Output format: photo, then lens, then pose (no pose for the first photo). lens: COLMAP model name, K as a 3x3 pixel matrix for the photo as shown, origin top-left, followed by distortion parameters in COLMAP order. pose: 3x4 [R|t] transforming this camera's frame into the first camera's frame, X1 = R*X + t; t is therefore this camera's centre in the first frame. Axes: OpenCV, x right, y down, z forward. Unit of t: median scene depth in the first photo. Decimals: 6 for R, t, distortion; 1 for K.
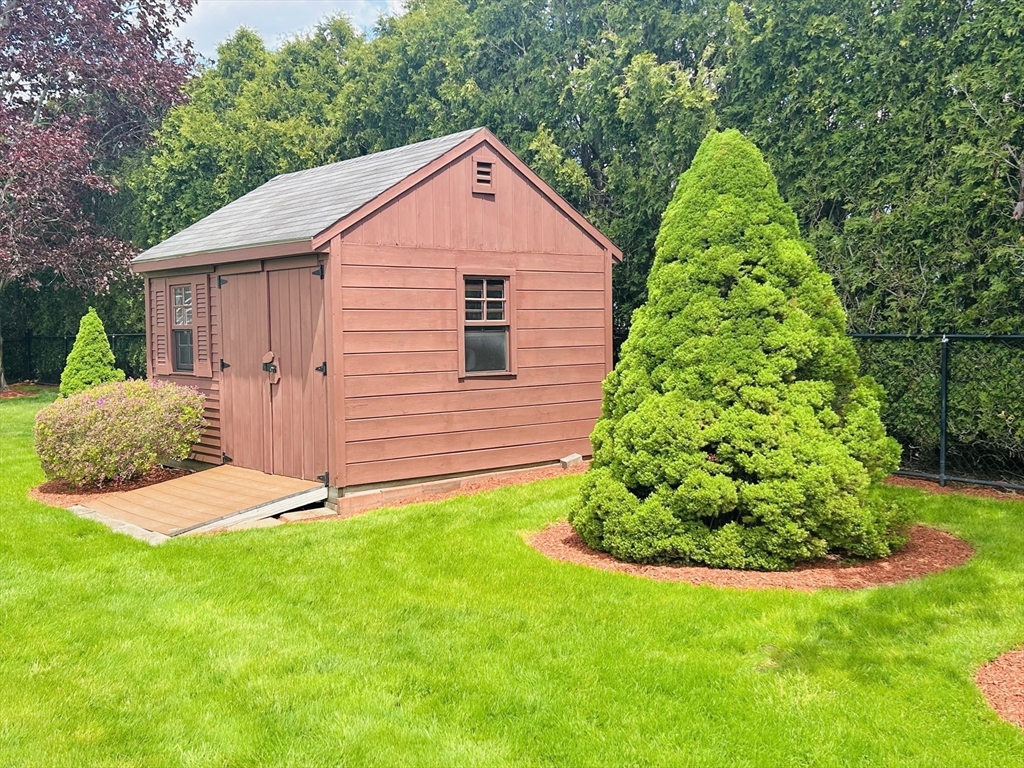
lens RADIAL K [[1045.2, 0, 512.8], [0, 1045.2, 384.6], [0, 0, 1]] dist [0.011299, 0.000000]
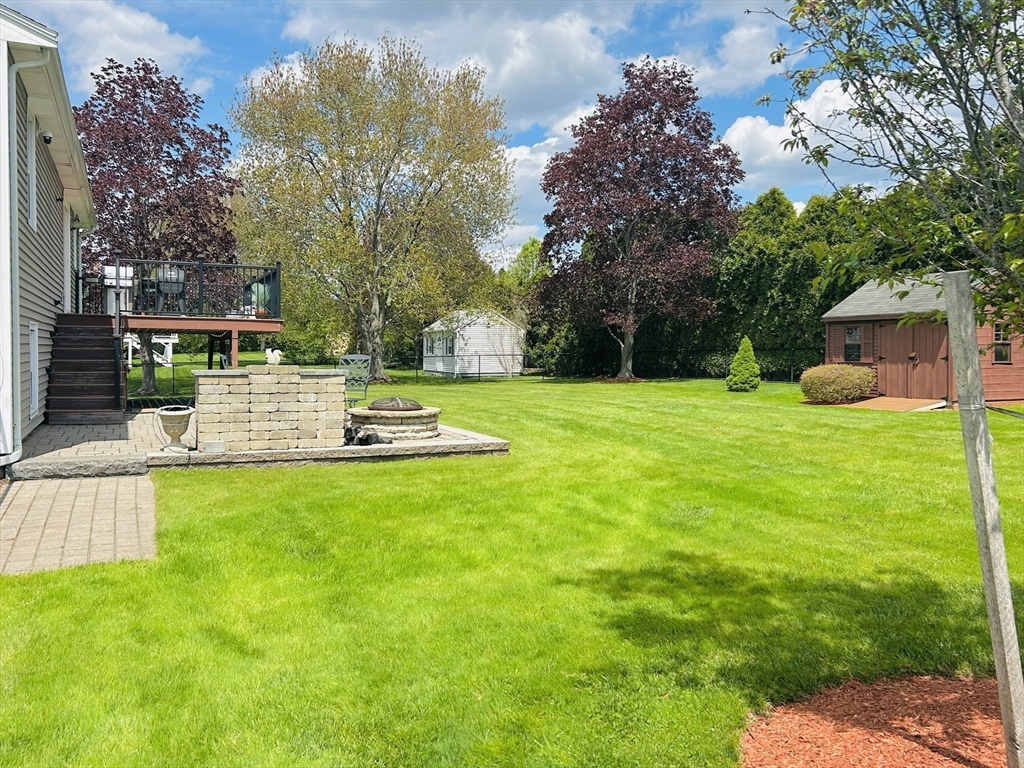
lens RADIAL K [[861.1, 0, 510.4], [0, 861.1, 382.0], [0, 0, 1]] dist [0.016446, 0.006066]
pose [[0.957259, 0.018748, -0.288625, -0.576617], [-0.023133, 0.999663, -0.011788, 0.093331], [0.288306, 0.017961, 0.957370, -1.410884]]
